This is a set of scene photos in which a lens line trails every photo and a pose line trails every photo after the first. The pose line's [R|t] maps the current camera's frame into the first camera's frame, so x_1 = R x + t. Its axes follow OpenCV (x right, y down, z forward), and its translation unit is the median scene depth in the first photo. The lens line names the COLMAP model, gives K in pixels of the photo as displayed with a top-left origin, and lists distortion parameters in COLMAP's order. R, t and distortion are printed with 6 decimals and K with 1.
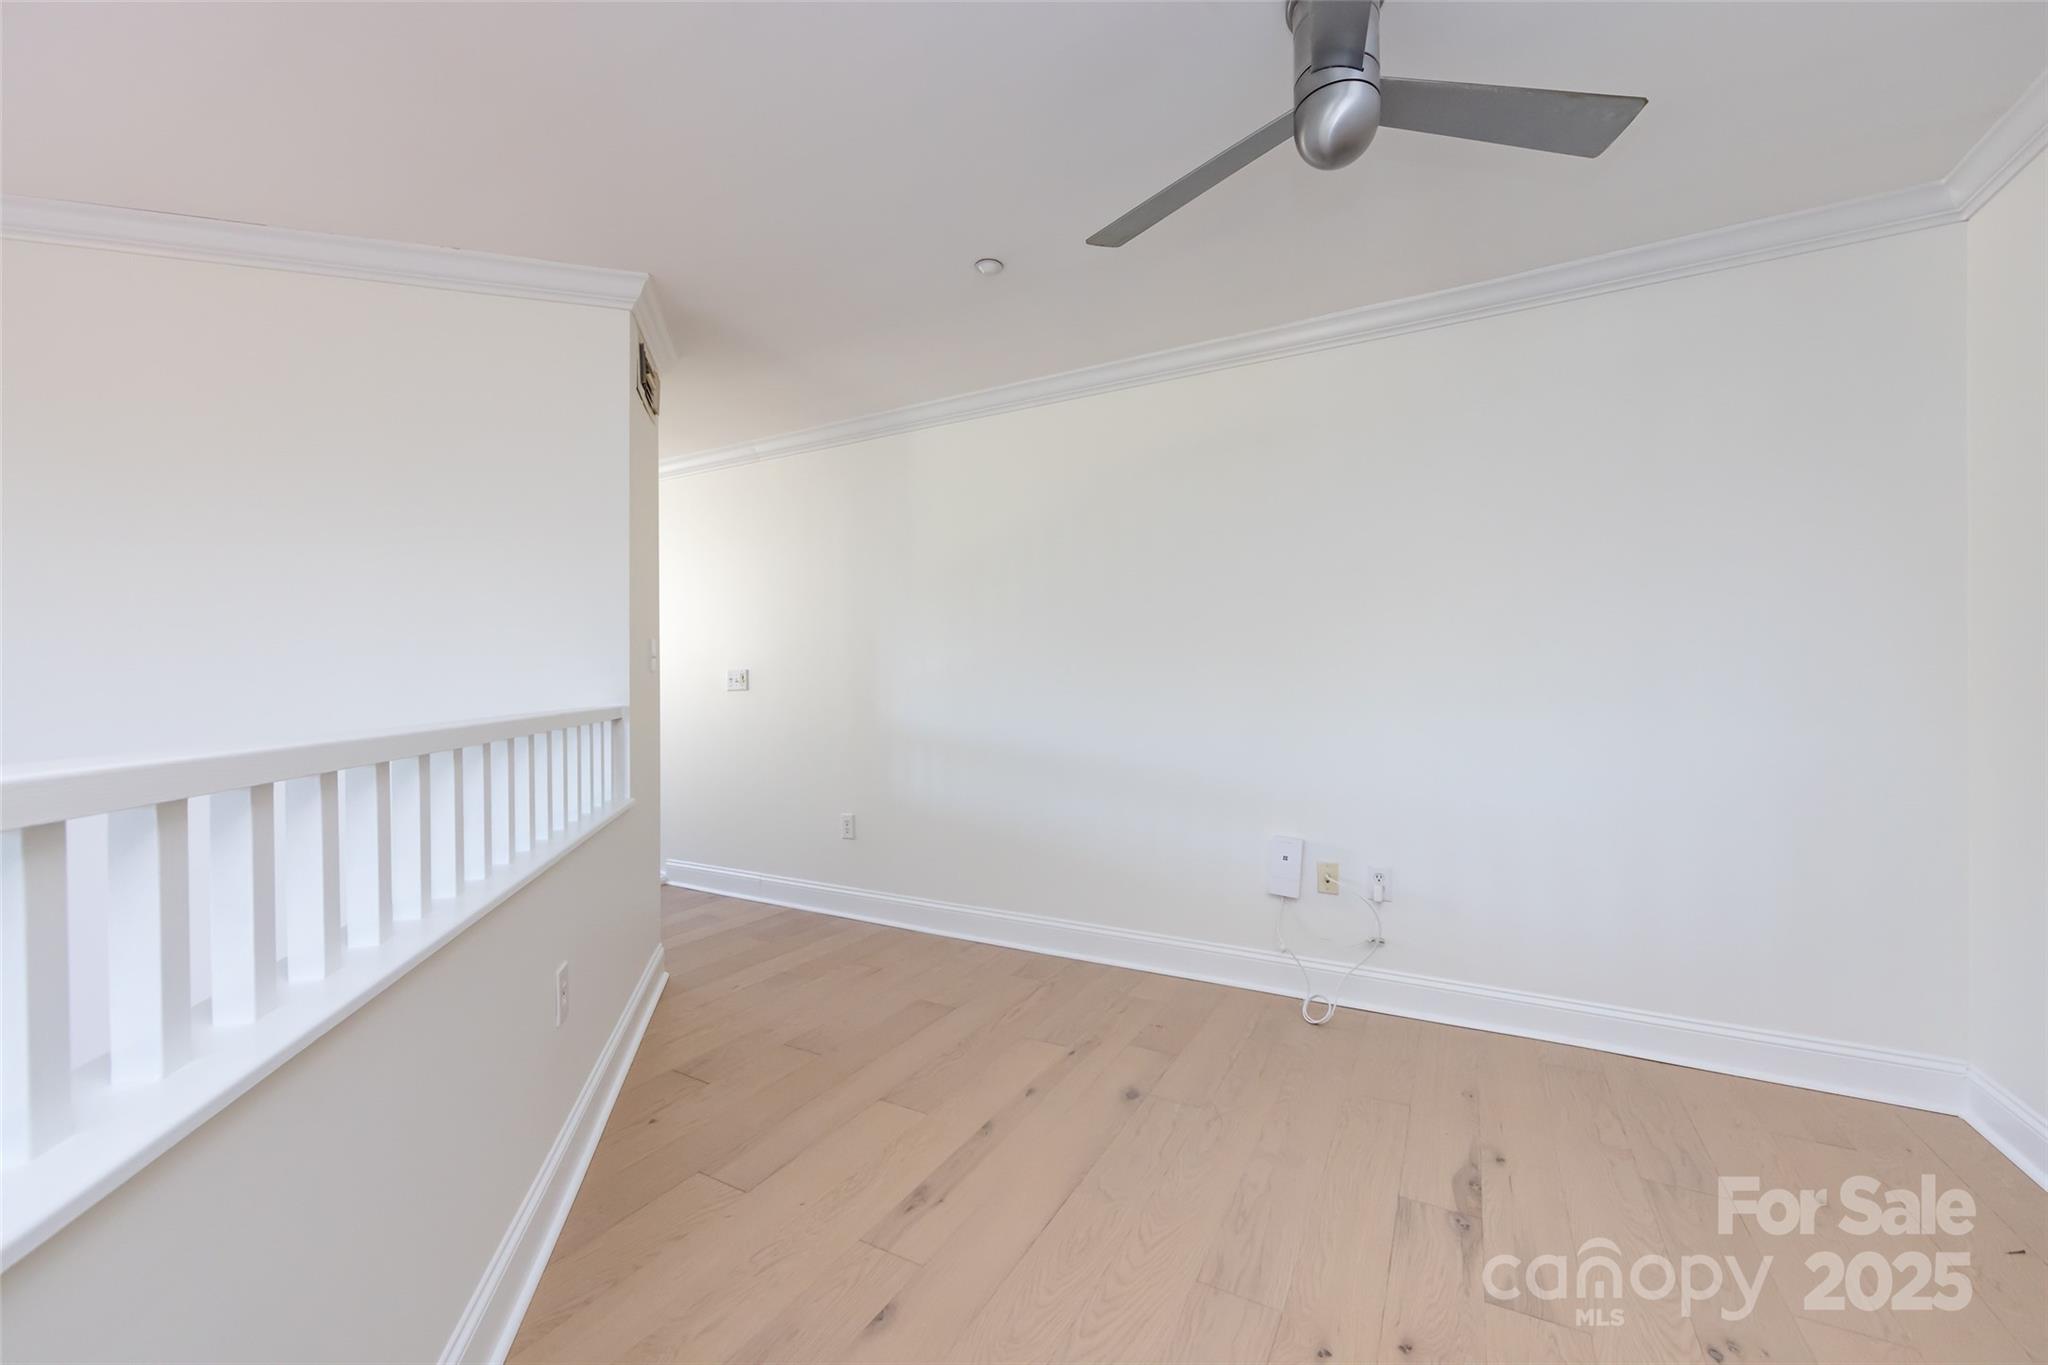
lens RADIAL K [[796.3, 0, 1025.9], [0, 796.3, 689.0], [0, 0, 1]] dist [-0.002531, -0.000107]
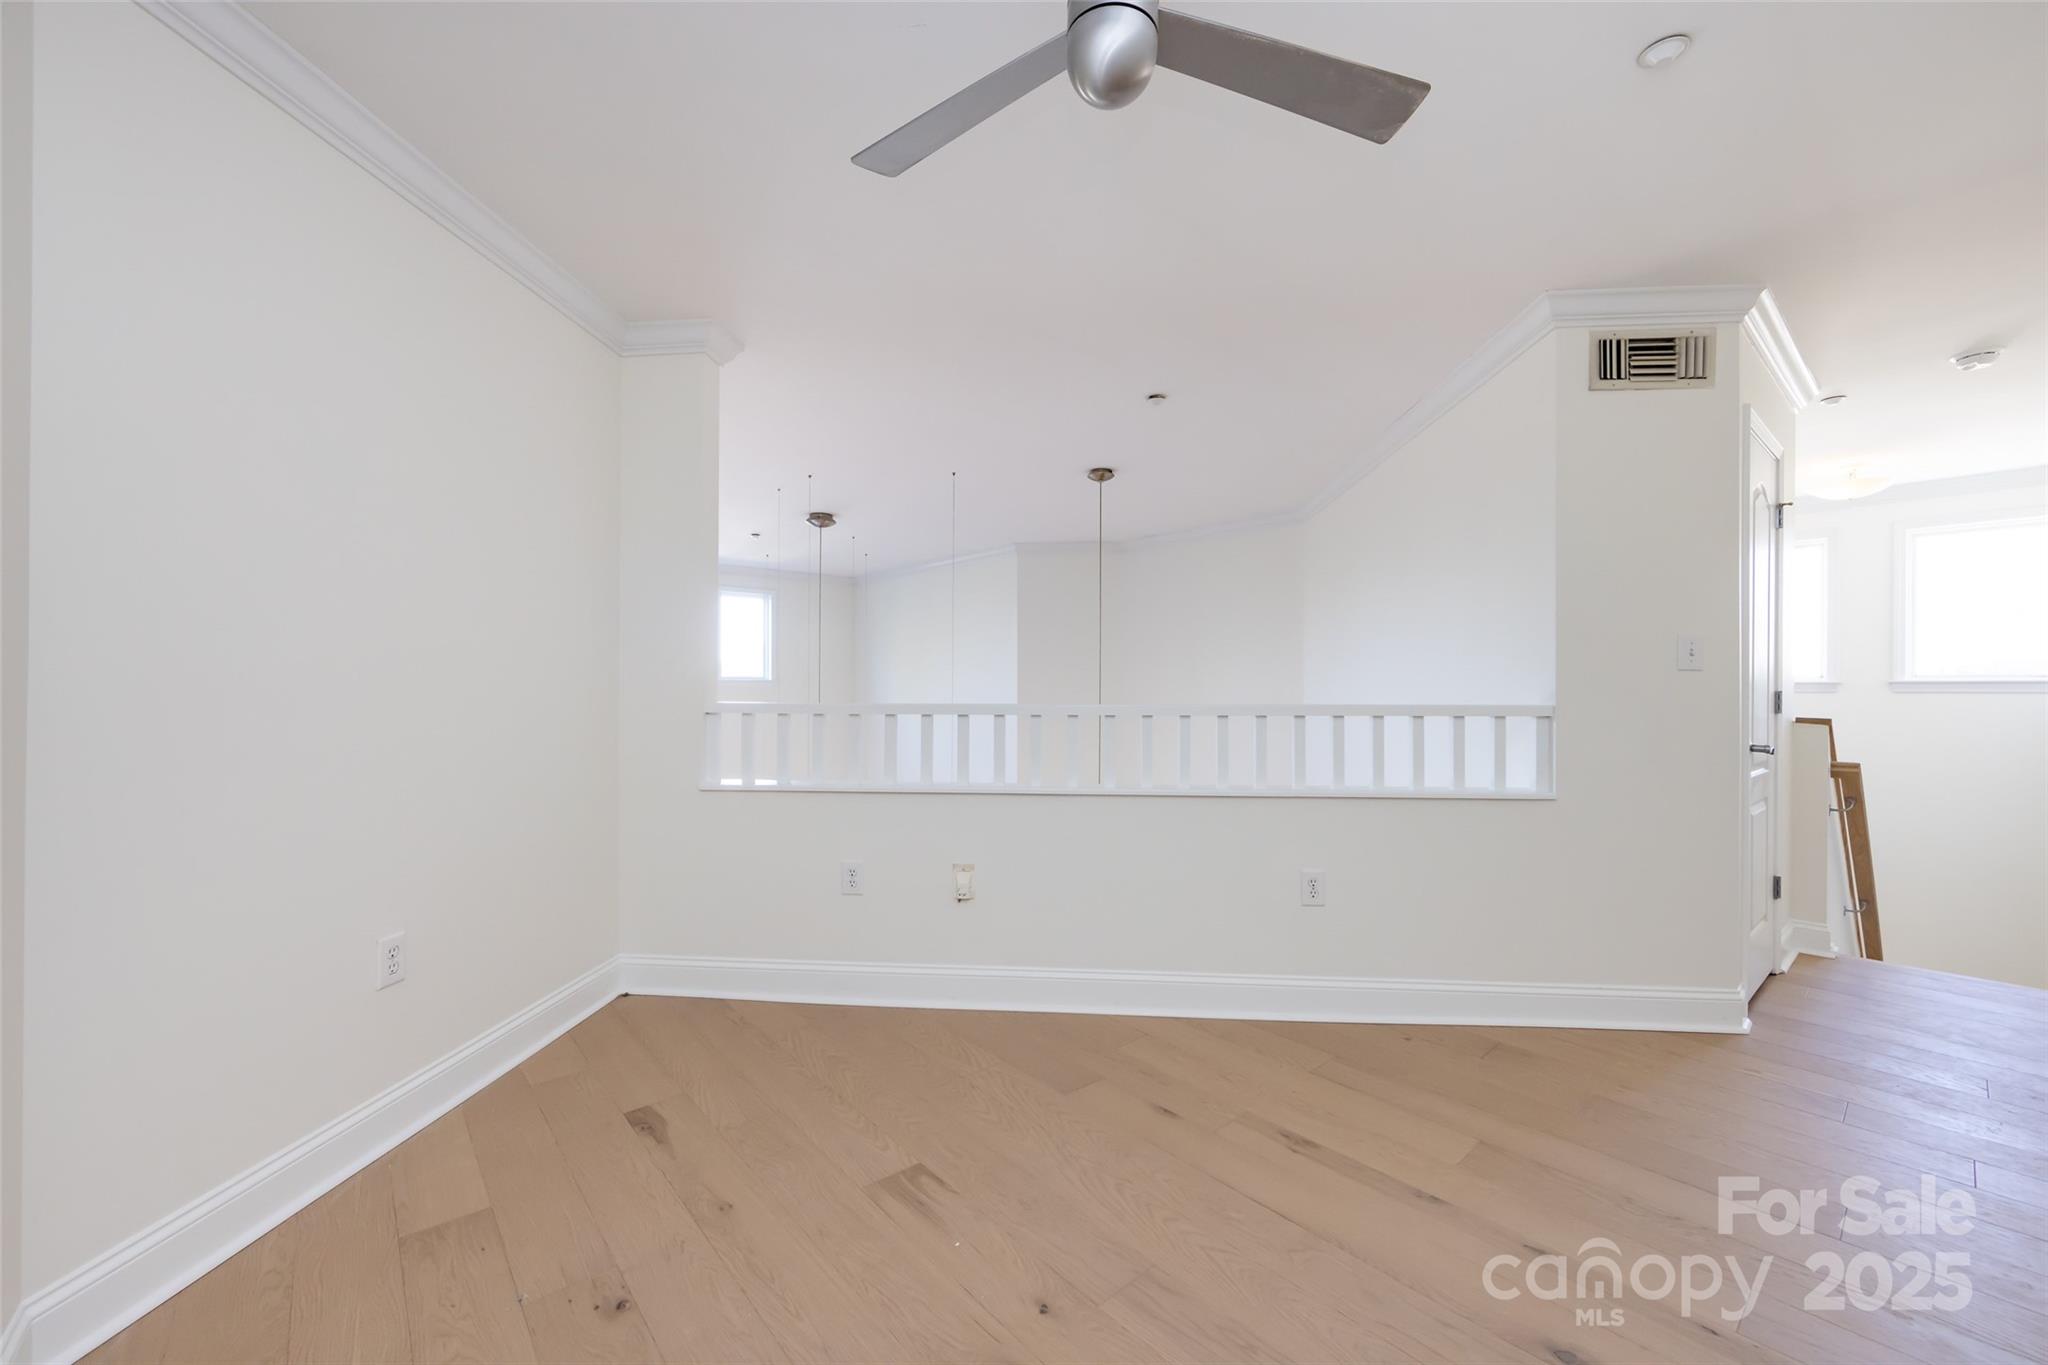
lens RADIAL K [[773.3, 0, 1011.0], [0, 773.3, 675.7], [0, 0, 1]] dist [-0.000146, -0.000019]
pose [[-0.339267, -0.005737, -0.940673, 0.708928], [0.000788, 0.999979, -0.006383, -0.011268], [0.940690, -0.002907, -0.339256, 0.672083]]
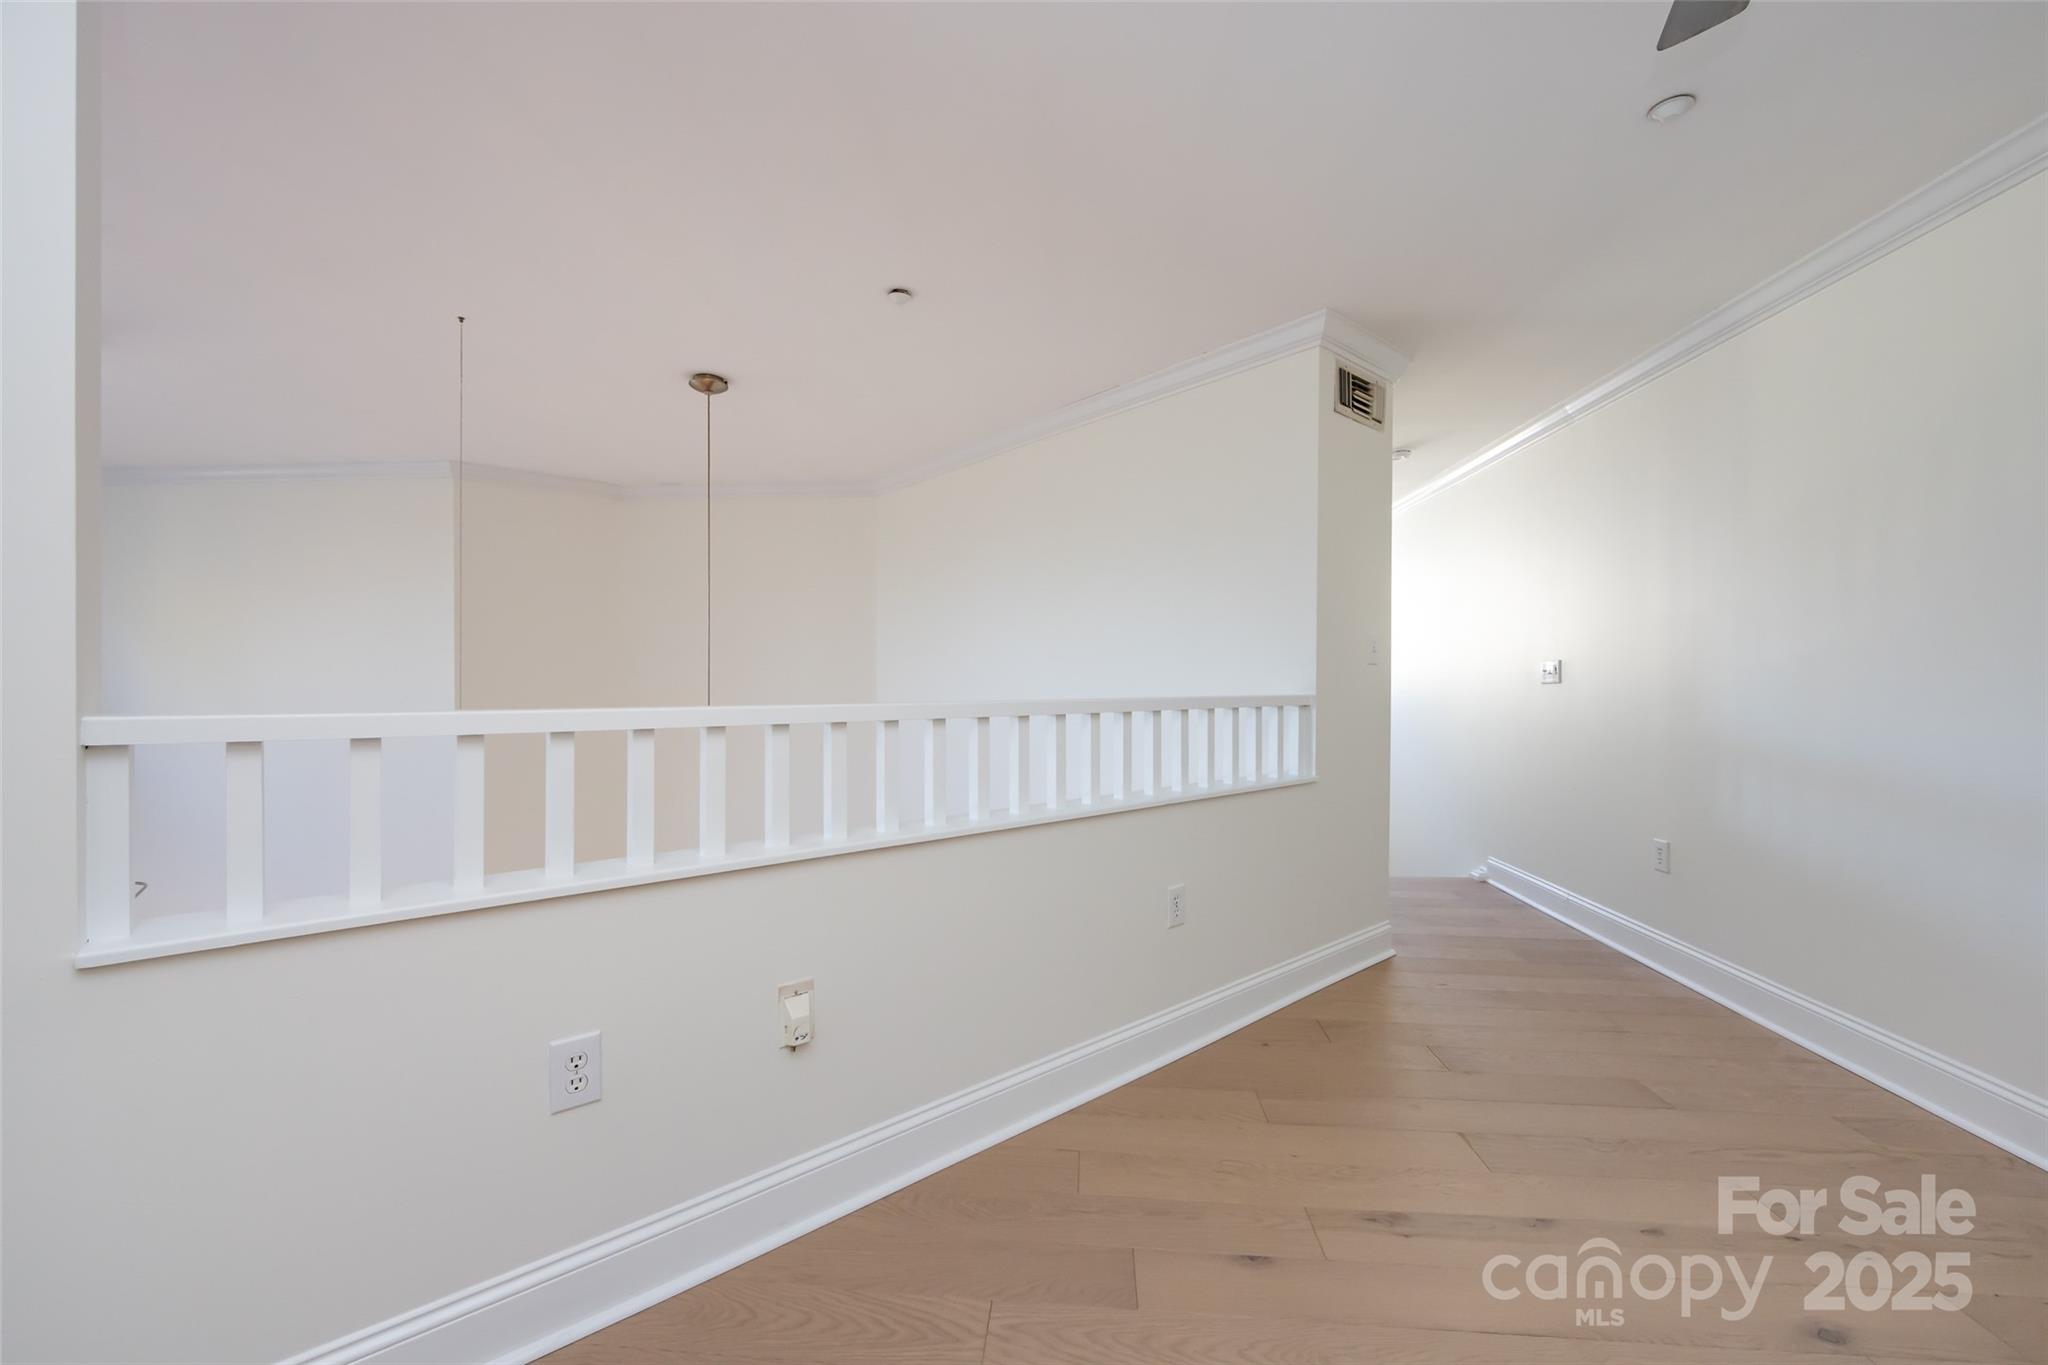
lens RADIAL K [[796.3, 0, 1025.9], [0, 796.3, 689.0], [0, 0, 1]] dist [-0.002531, -0.000107]
pose [[0.418026, 0.014401, -0.908321, 0.363717], [-0.008014, 0.999894, 0.012165, 0.002499], [0.908400, 0.002195, 0.418097, 0.146130]]
